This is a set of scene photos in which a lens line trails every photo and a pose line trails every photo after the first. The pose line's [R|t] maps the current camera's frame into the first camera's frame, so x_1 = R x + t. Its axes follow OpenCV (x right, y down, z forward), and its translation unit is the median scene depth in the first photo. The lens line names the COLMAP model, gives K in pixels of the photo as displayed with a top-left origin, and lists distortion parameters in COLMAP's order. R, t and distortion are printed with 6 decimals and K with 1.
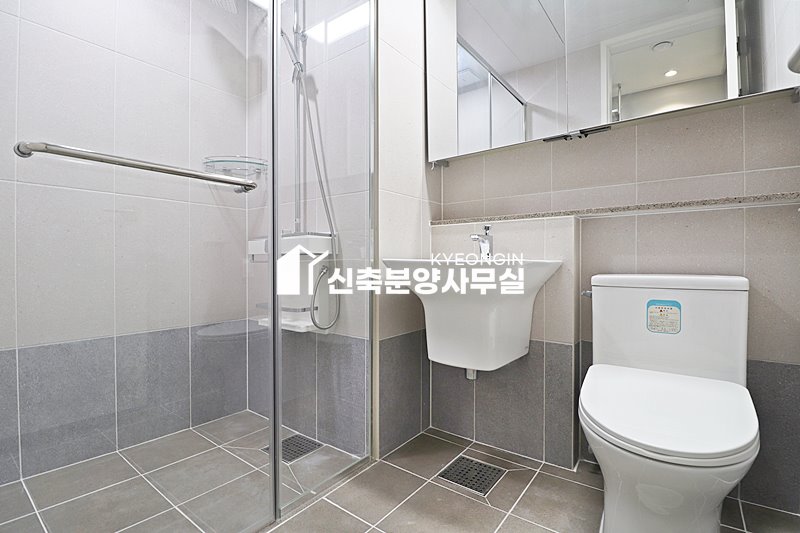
lens RADIAL K [[368.6, 0, 402.0], [0, 368.6, 272.3], [0, 0, 1]] dist [-0.006868, -0.007764]
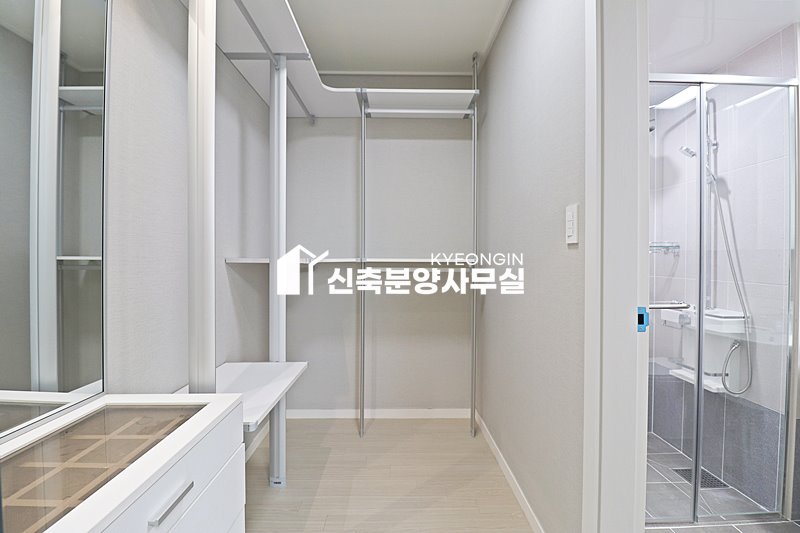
lens RADIAL K [[368.6, 0, 403.8], [0, 368.6, 264.8], [0, 0, 1]] dist [-0.006868, -0.007764]
pose [[0.618720, 0.011497, -0.785528, 0.051782], [-0.015761, 0.999873, 0.002221, -0.255054], [0.785454, 0.011007, 0.618822, -0.606715]]
